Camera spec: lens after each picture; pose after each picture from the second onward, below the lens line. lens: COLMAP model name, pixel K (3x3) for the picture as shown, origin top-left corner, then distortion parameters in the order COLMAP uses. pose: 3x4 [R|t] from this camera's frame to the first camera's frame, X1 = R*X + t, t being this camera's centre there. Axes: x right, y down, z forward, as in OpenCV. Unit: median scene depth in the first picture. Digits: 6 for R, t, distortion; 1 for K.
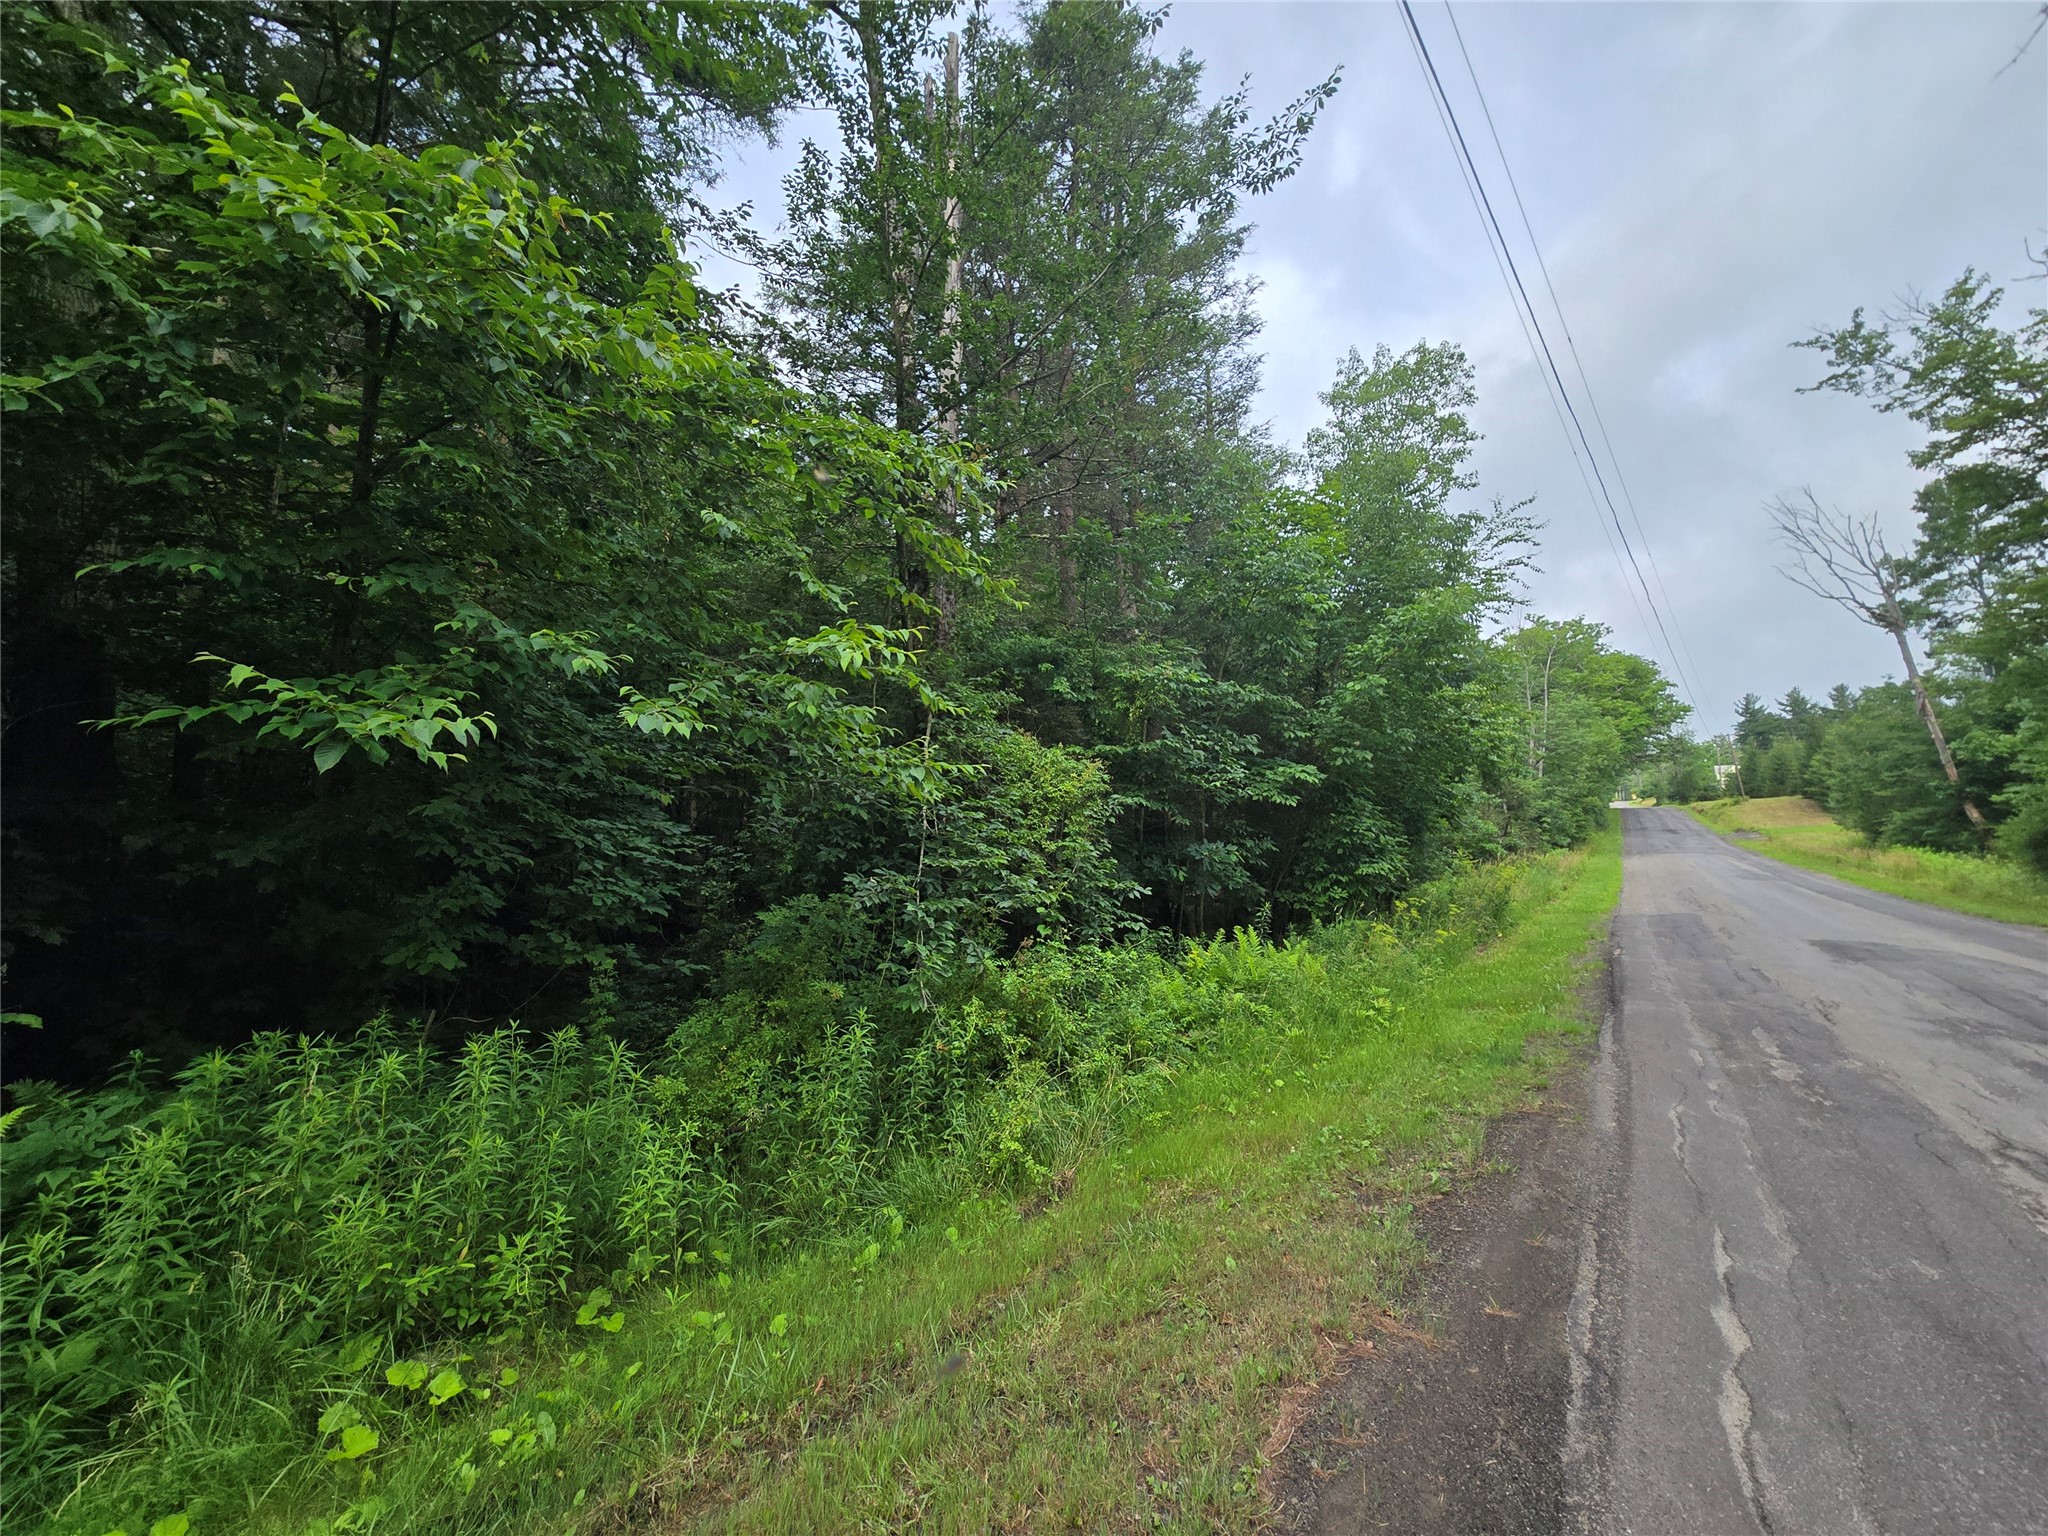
lens RADIAL K [[823.4, 0, 1021.1], [0, 823.4, 764.6], [0, 0, 1]] dist [0.000627, -0.000648]
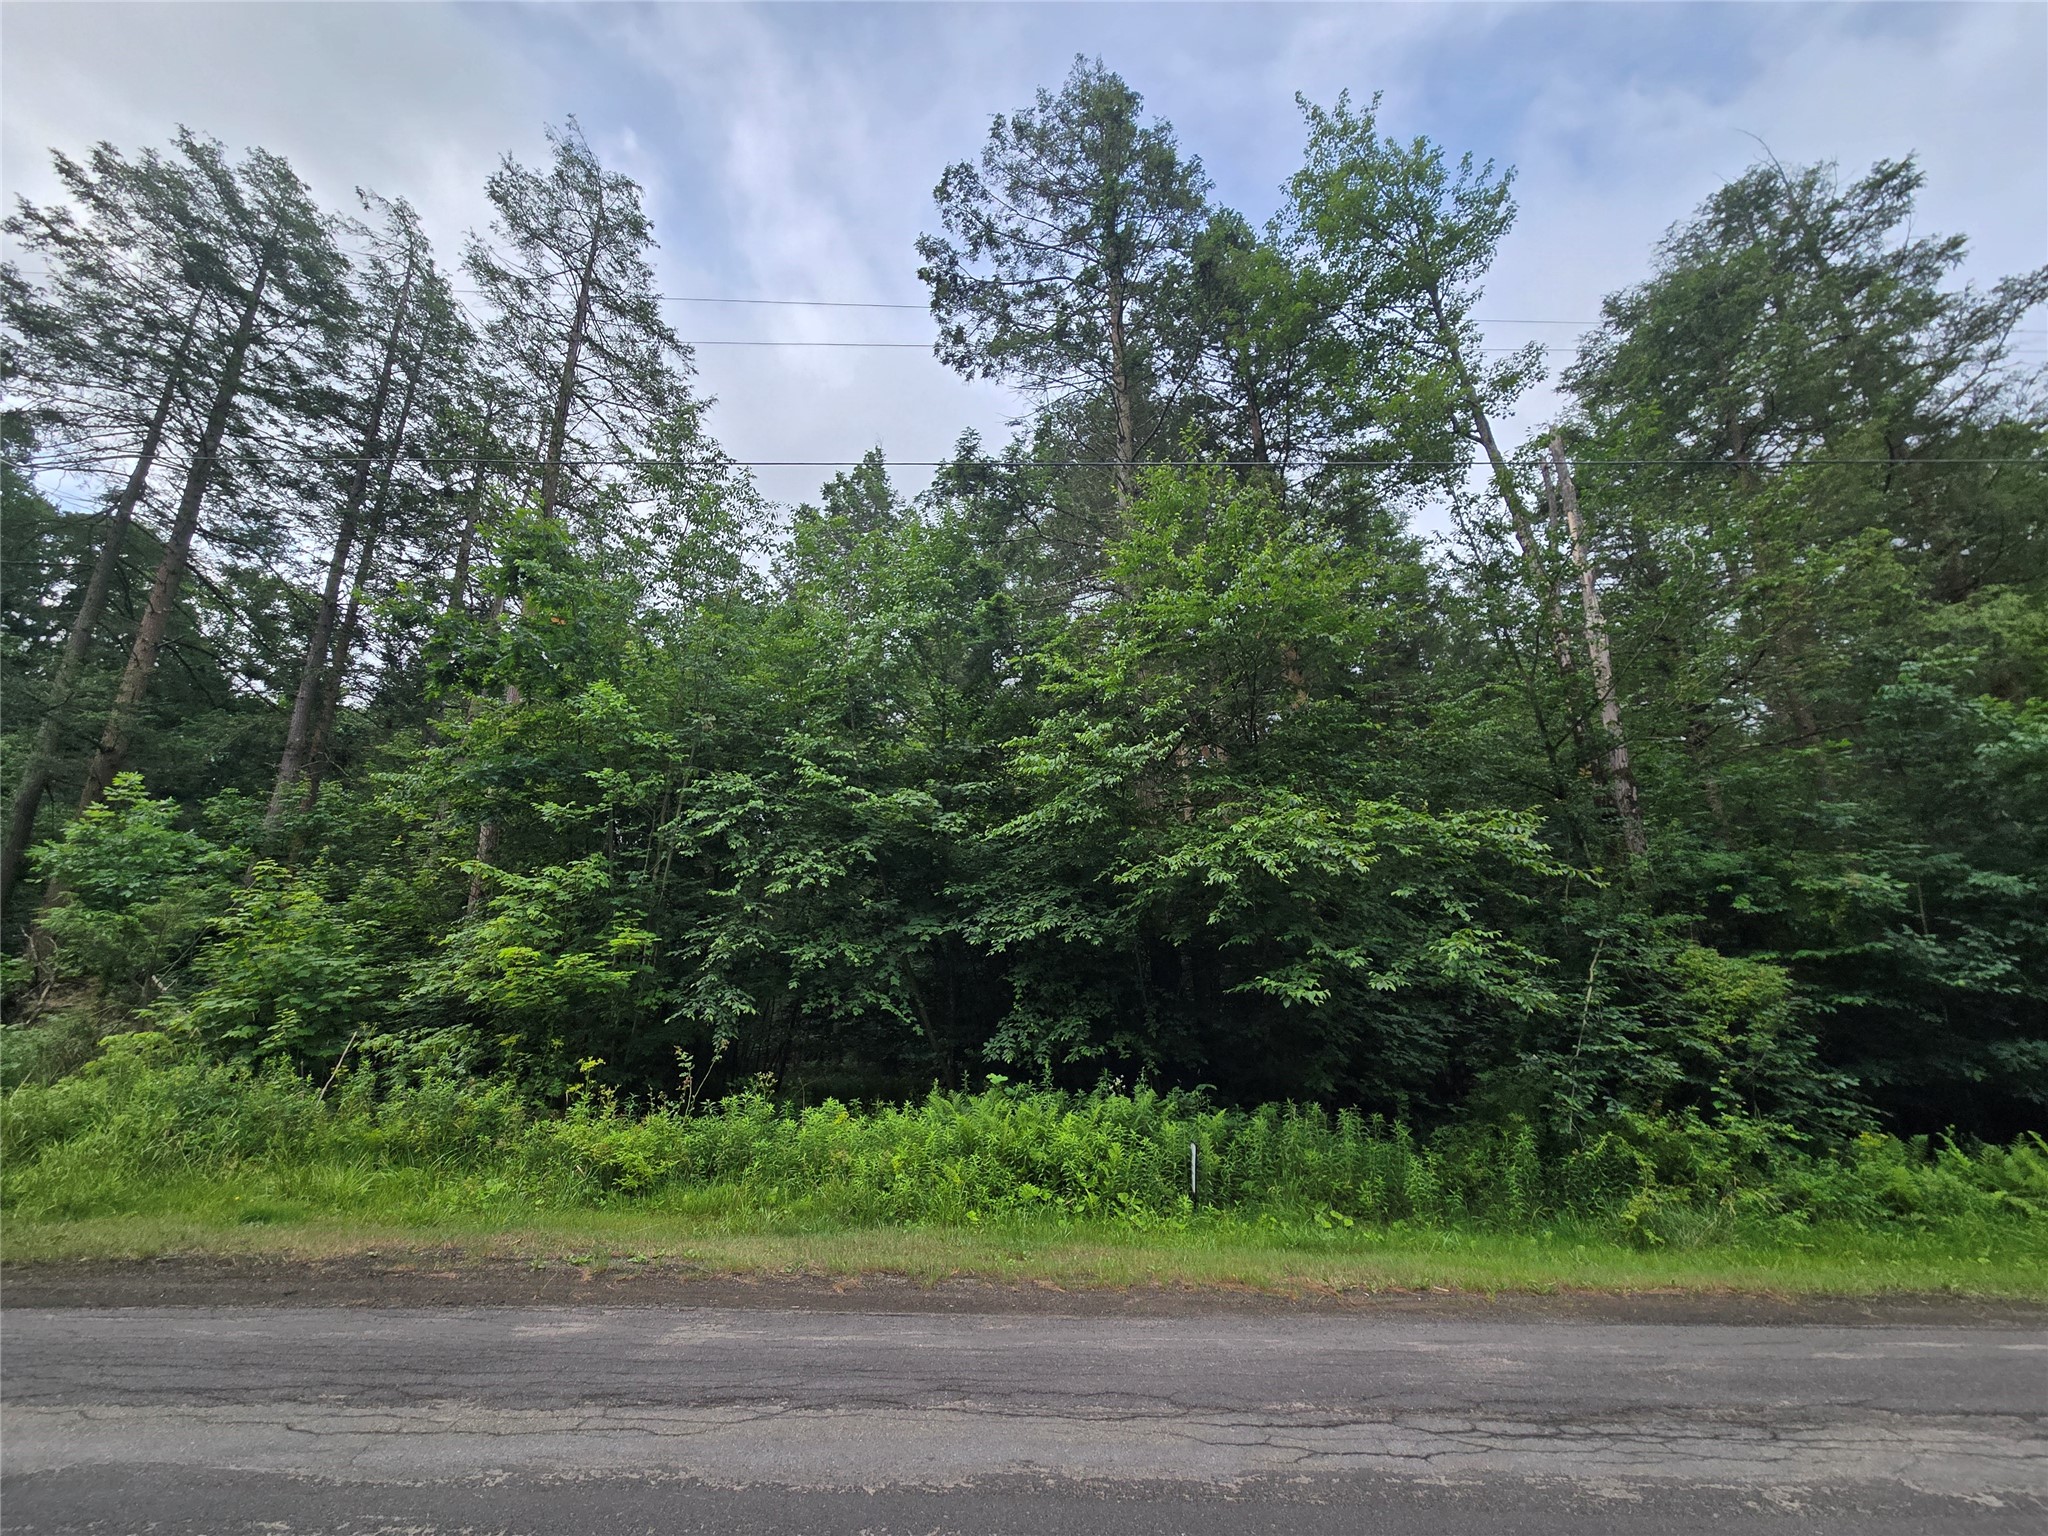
lens RADIAL K [[823.4, 0, 1020.3], [0, 823.4, 768.8], [0, 0, 1]] dist [0.000627, -0.000648]
pose [[0.589234, -0.227298, -0.775331, 0.666982], [0.060530, 0.969335, -0.238172, -0.101560], [0.805692, 0.093408, 0.584924, -0.962437]]
